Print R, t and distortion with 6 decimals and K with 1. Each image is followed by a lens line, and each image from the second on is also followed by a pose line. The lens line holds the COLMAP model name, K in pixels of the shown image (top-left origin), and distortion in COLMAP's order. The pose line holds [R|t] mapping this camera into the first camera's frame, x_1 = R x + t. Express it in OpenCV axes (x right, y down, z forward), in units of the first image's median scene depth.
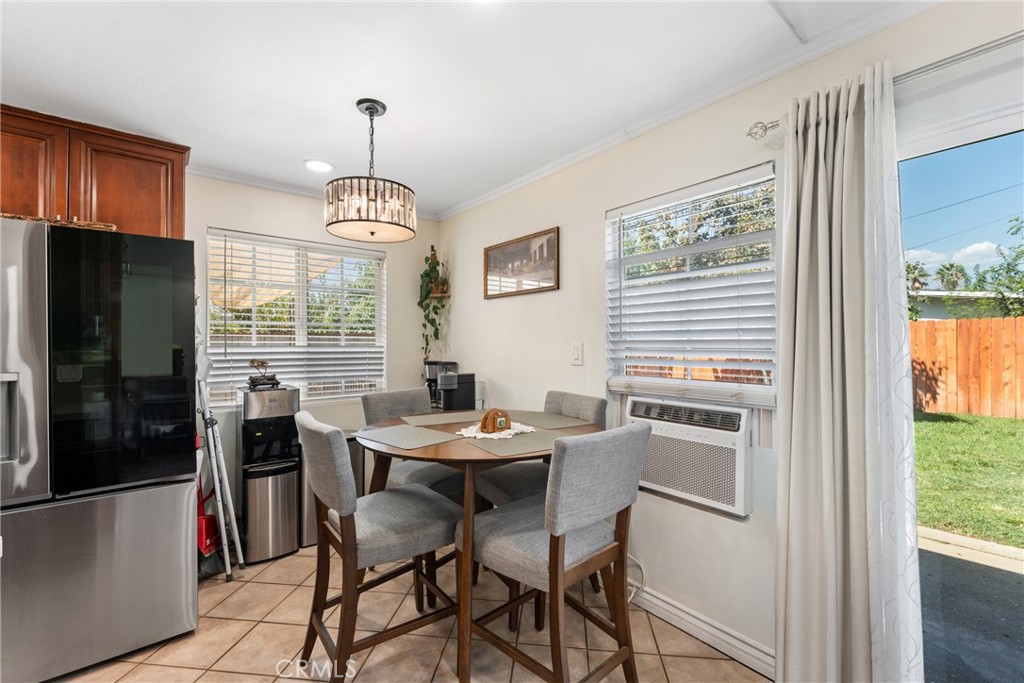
lens RADIAL K [[434.8, 0, 512.0], [0, 434.8, 341.5], [0, 0, 1]] dist [-0.000743, -0.000537]
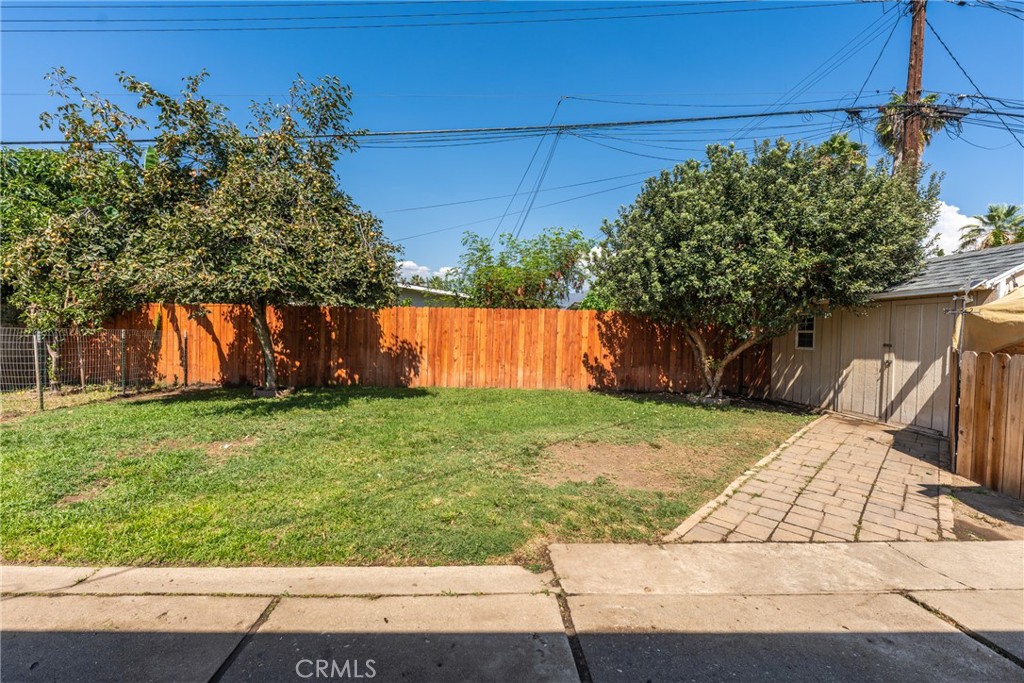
lens RADIAL K [[415.9, 0, 490.5], [0, 415.9, 343.0], [0, 0, 1]] dist [-0.000483, -0.000211]
pose [[0.603953, -0.001993, 0.797018, 0.521586], [-0.031877, 0.999136, 0.026654, 0.025063], [-0.796382, -0.041504, 0.603368, 0.420461]]
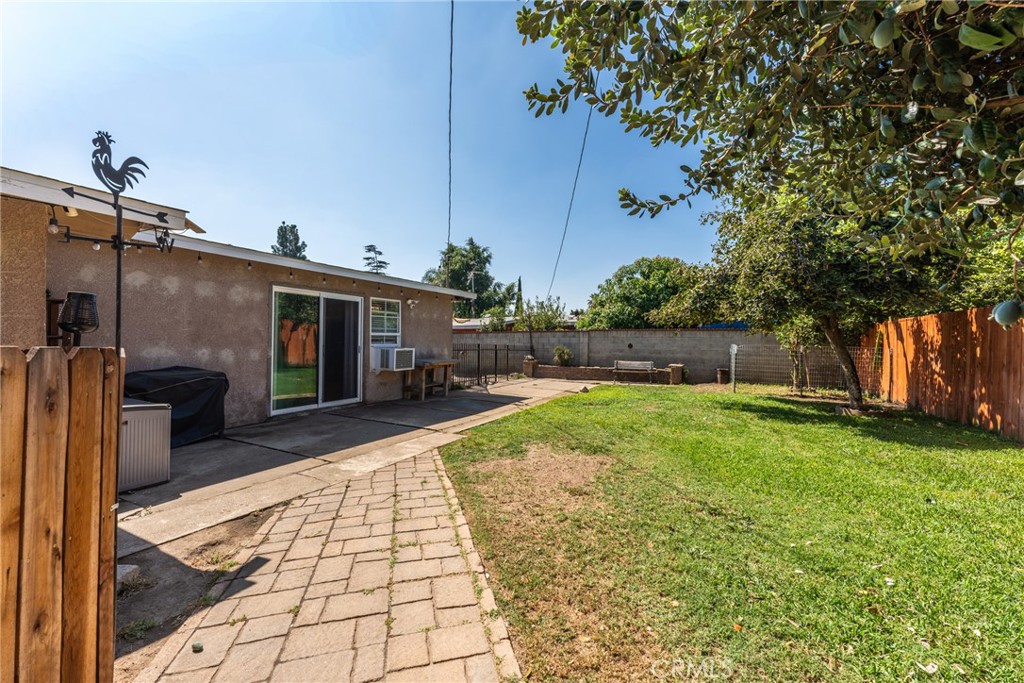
lens RADIAL K [[407.2, 0, 512.0], [0, 407.2, 341.5], [0, 0, 1]] dist [0.000285, -0.000121]
pose [[0.421652, 0.008413, -0.906719, 2.754720], [-0.002357, 0.999964, 0.008182, 0.025437], [0.906755, -0.001313, 0.421656, 0.261435]]
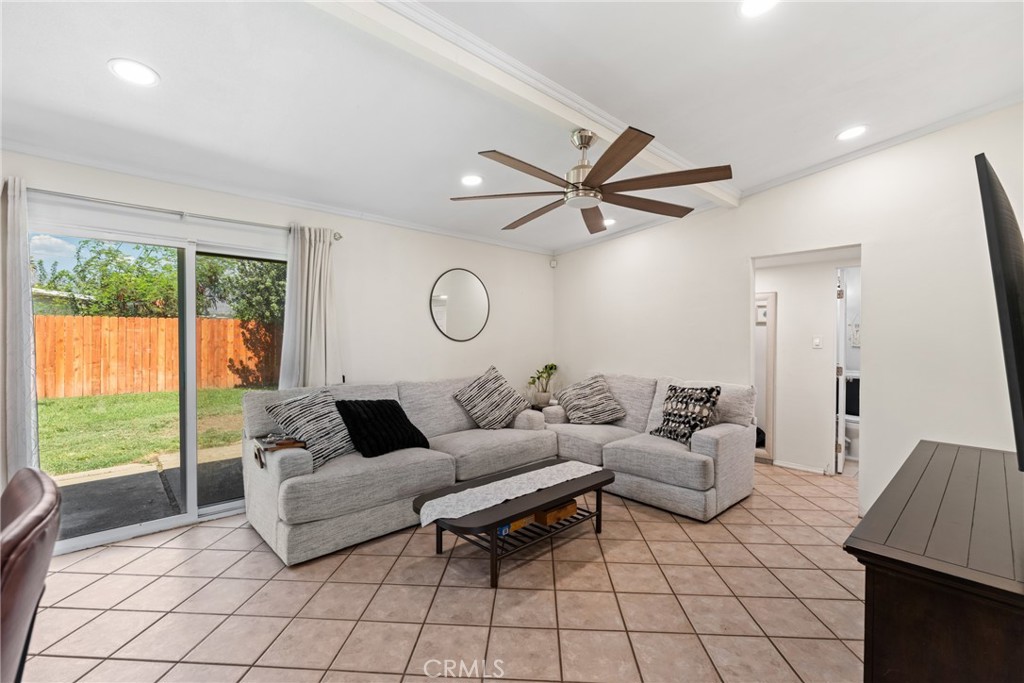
lens RADIAL K [[435.8, 0, 512.0], [0, 435.8, 341.5], [0, 0, 1]] dist [-0.008073, 0.000568]
pose [[-0.071080, -0.002532, 0.997467, -0.399906], [-0.012239, 0.999924, 0.001666, -0.000504], [-0.997396, -0.012090, -0.071105, -0.337767]]
